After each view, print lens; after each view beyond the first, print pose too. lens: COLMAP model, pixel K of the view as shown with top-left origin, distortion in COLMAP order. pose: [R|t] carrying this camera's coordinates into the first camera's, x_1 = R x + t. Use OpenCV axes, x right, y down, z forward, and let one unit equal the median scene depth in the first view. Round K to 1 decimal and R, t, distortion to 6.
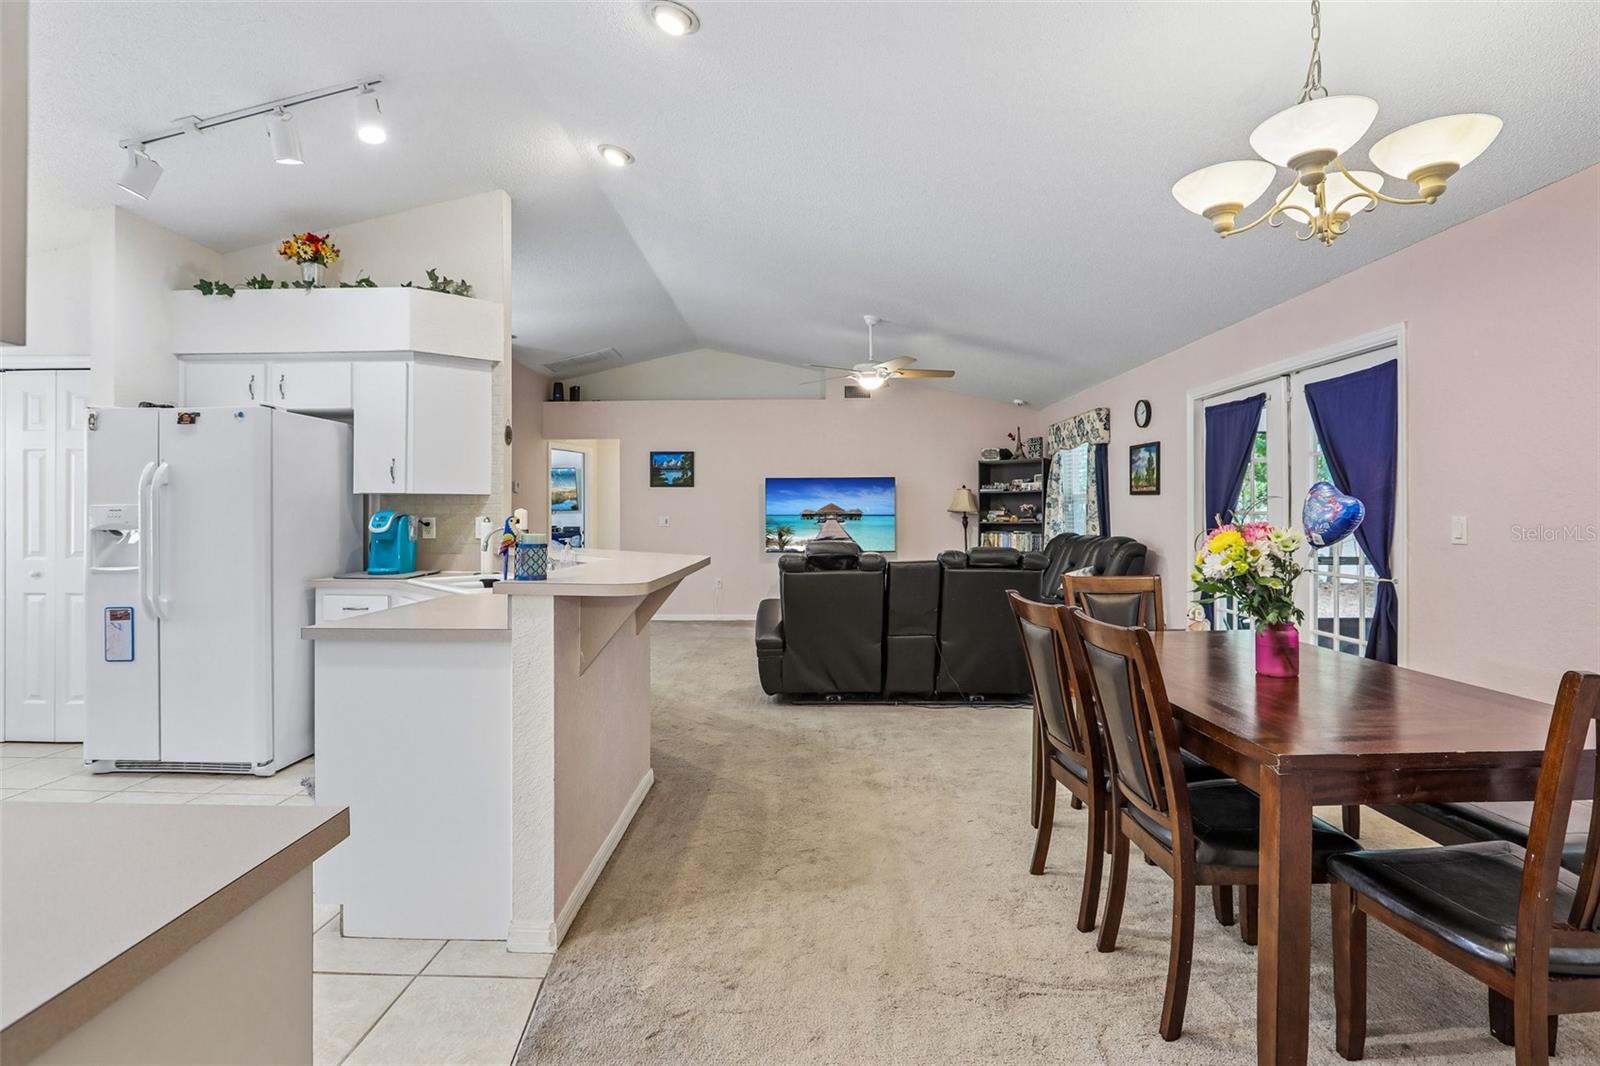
lens RADIAL K [[749.0, 0, 804.9], [0, 749.0, 504.6], [0, 0, 1]] dist [-0.049069, 0.016156]
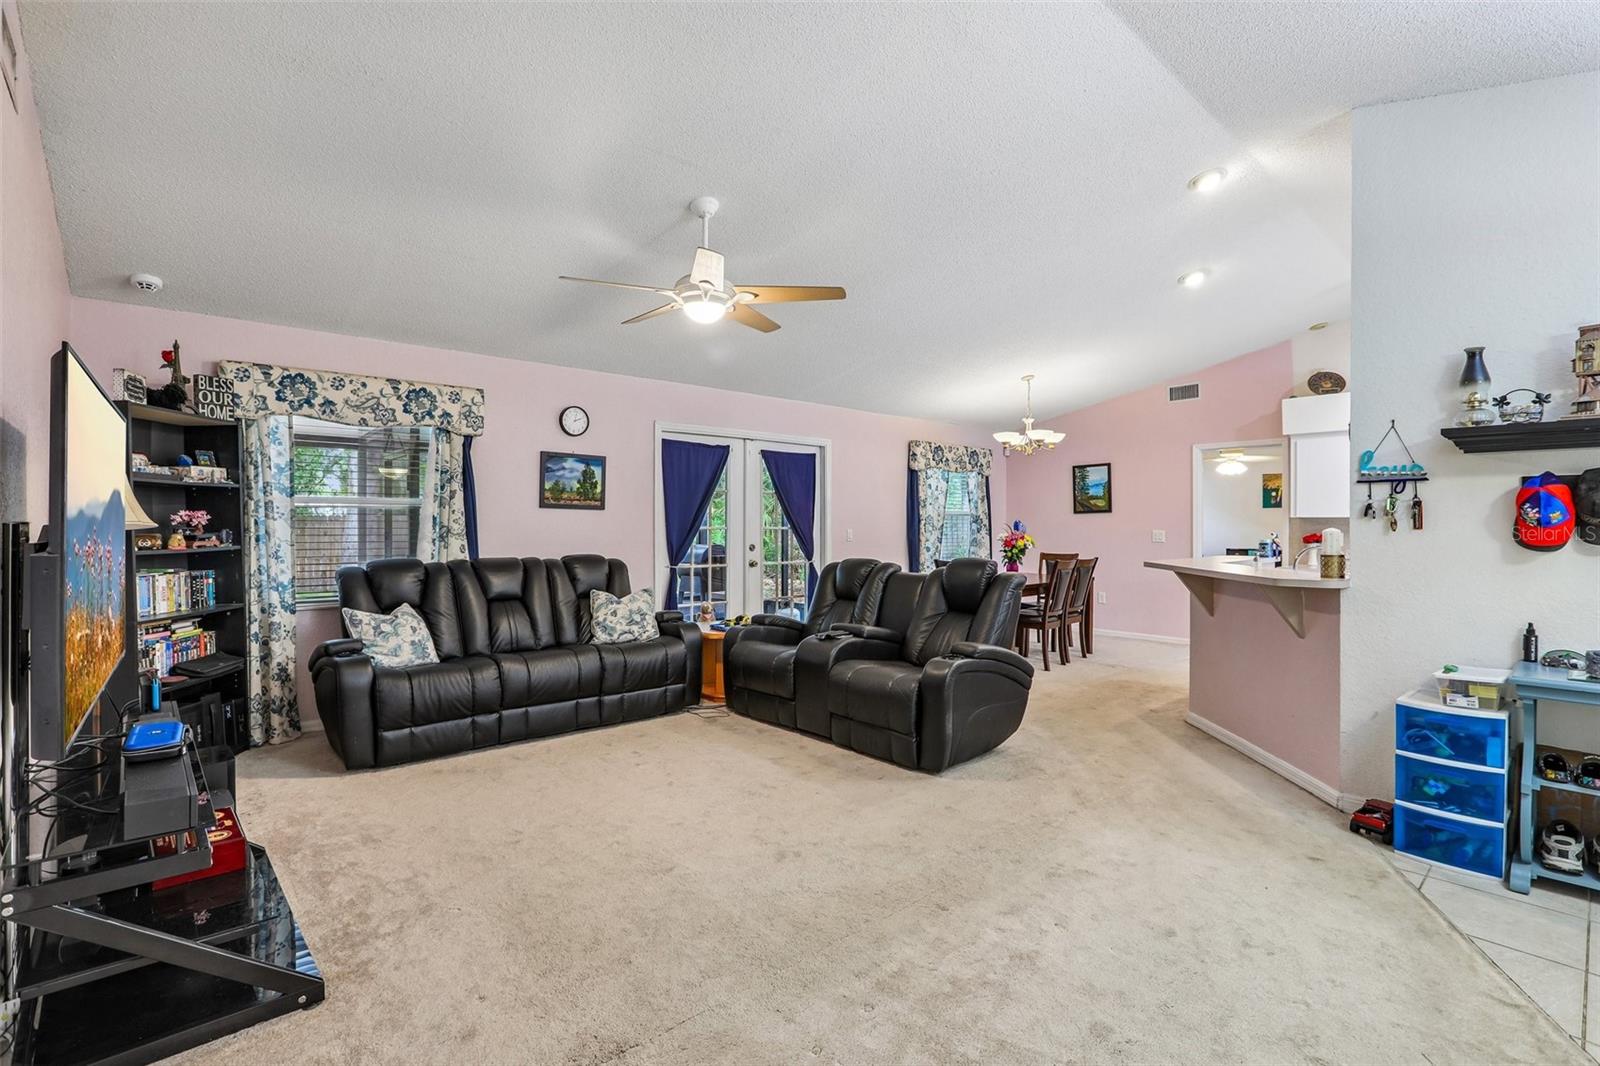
lens RADIAL K [[749.0, 0, 805.1], [0, 749.0, 527.5], [0, 0, 1]] dist [-0.049069, 0.016156]
pose [[-0.677100, -0.004154, 0.735879, -0.599415], [-0.010080, 0.999943, -0.003630, 0.015398], [-0.735822, -0.009875, -0.677103, 2.001052]]
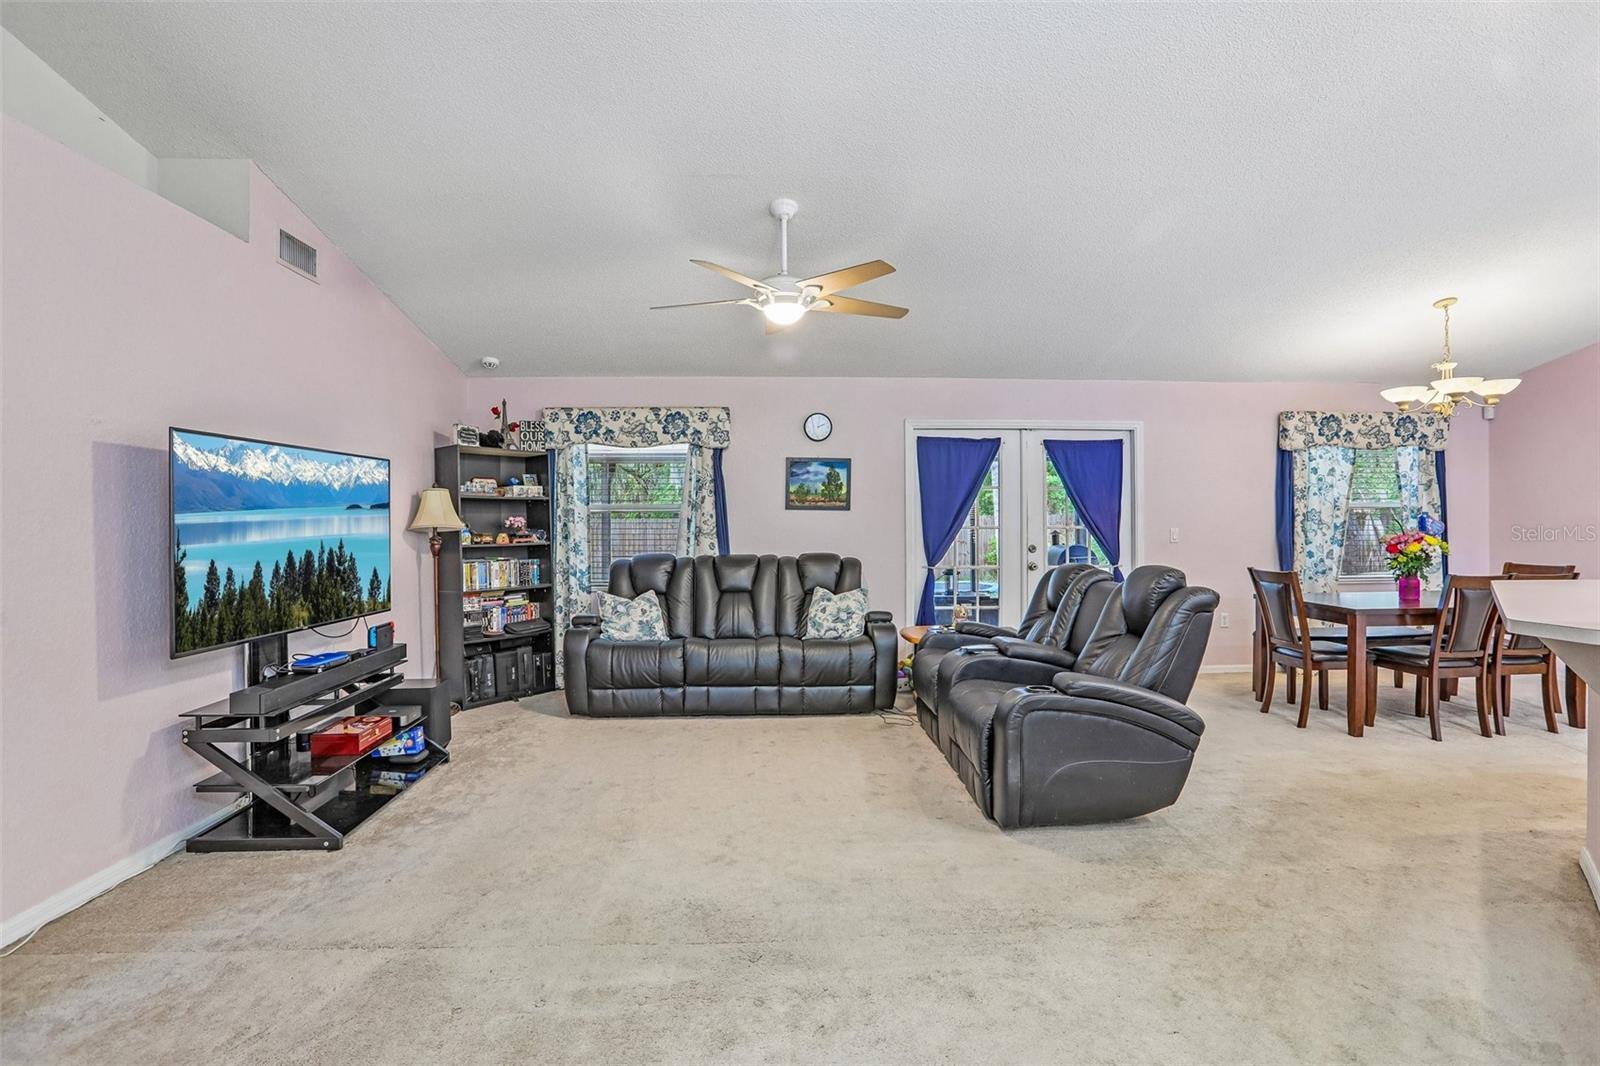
lens RADIAL K [[749.0, 0, 794.3], [0, 749.0, 526.7], [0, 0, 1]] dist [-0.049069, 0.016156]
pose [[-0.051256, -0.002469, 0.998682, -0.757422], [-0.006419, 0.999977, 0.002142, 0.010491], [-0.998665, -0.006301, -0.051271, 1.527079]]
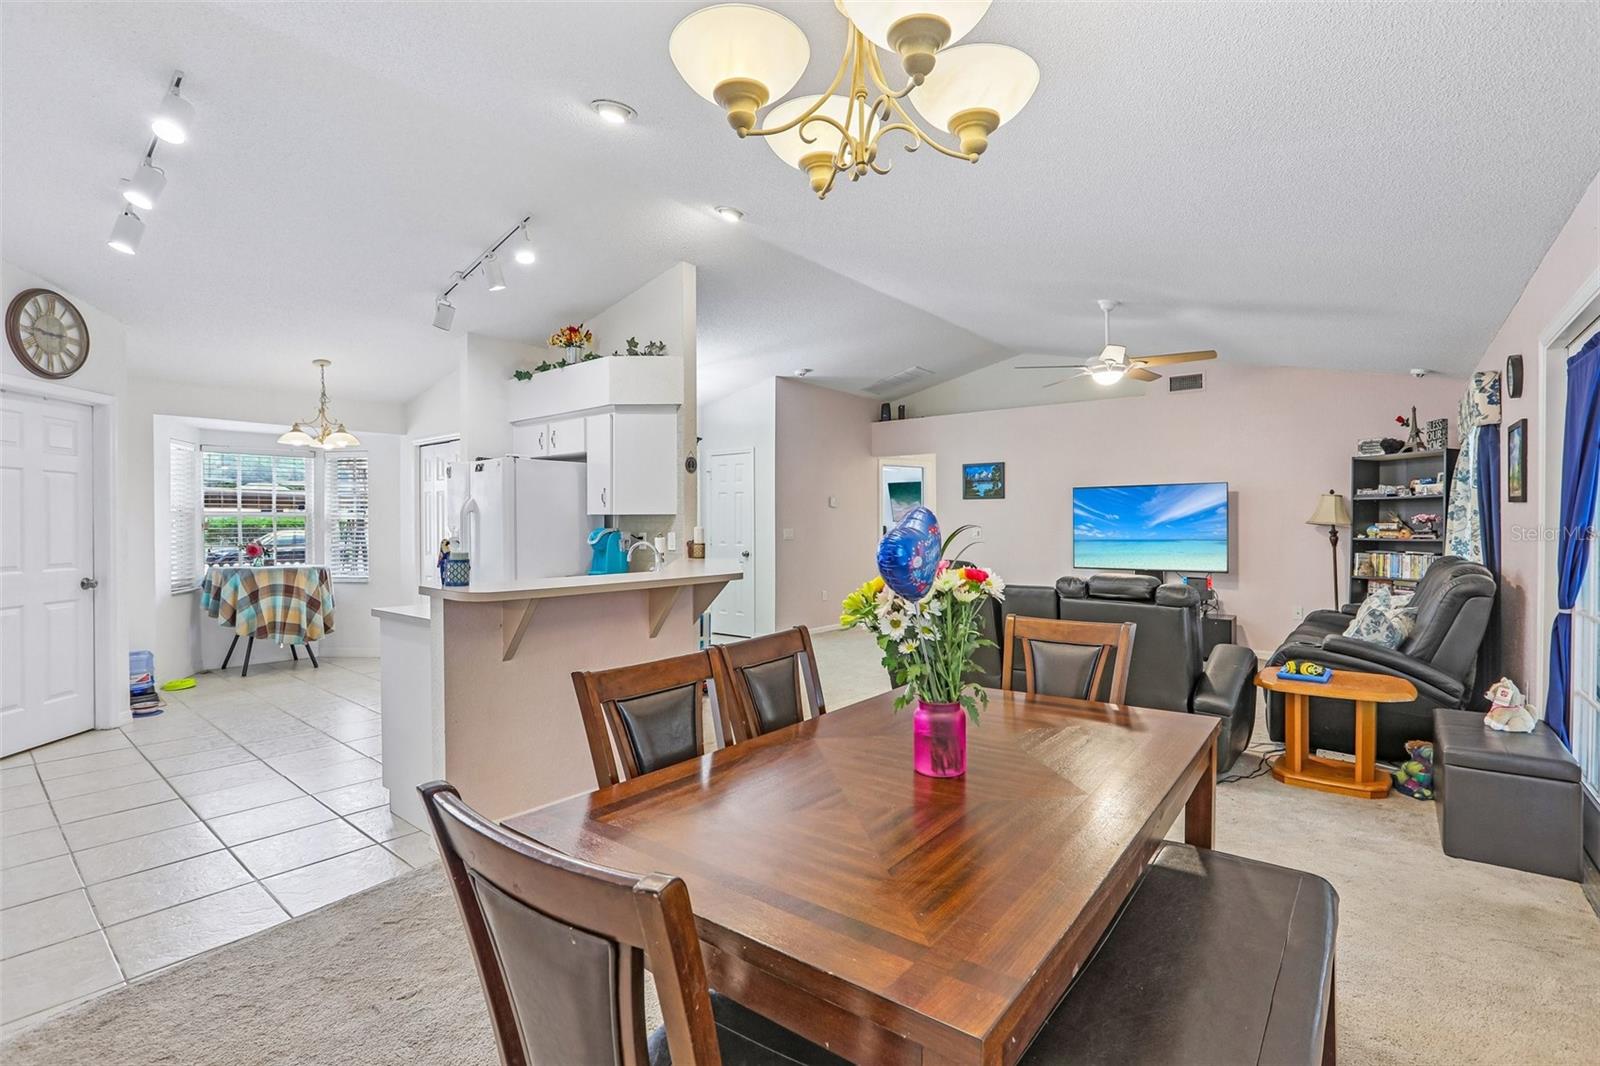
lens RADIAL K [[749.0, 0, 802.1], [0, 749.0, 524.0], [0, 0, 1]] dist [-0.049069, 0.016156]
pose [[0.786774, 0.000484, -0.617241, 0.504525], [0.009455, 0.999873, 0.012836, -0.011554], [0.617168, -0.015935, 0.786670, 0.156676]]
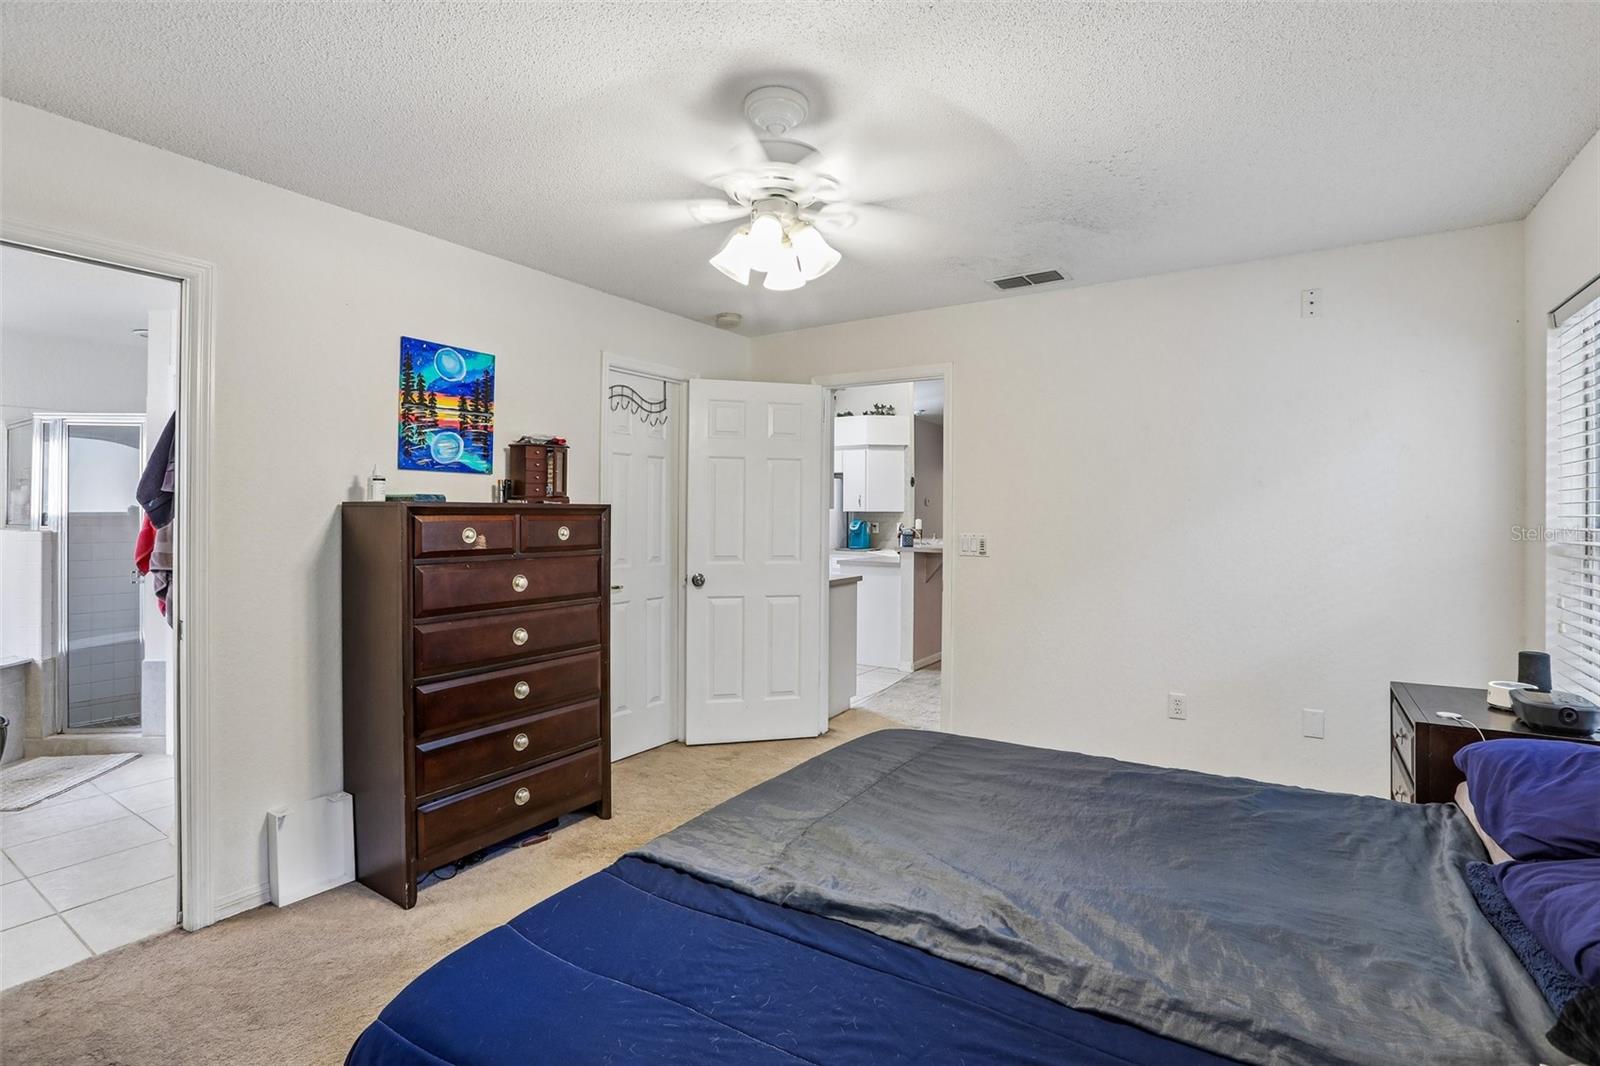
lens RADIAL K [[749.0, 0, 782.8], [0, 749.0, 508.9], [0, 0, 1]] dist [-0.049069, 0.016156]
pose [[0.829881, 0.004318, -0.557924, 0.435828], [-0.002095, 0.999987, 0.004624, -0.030924], [0.557937, -0.002669, 0.829879, -0.863431]]
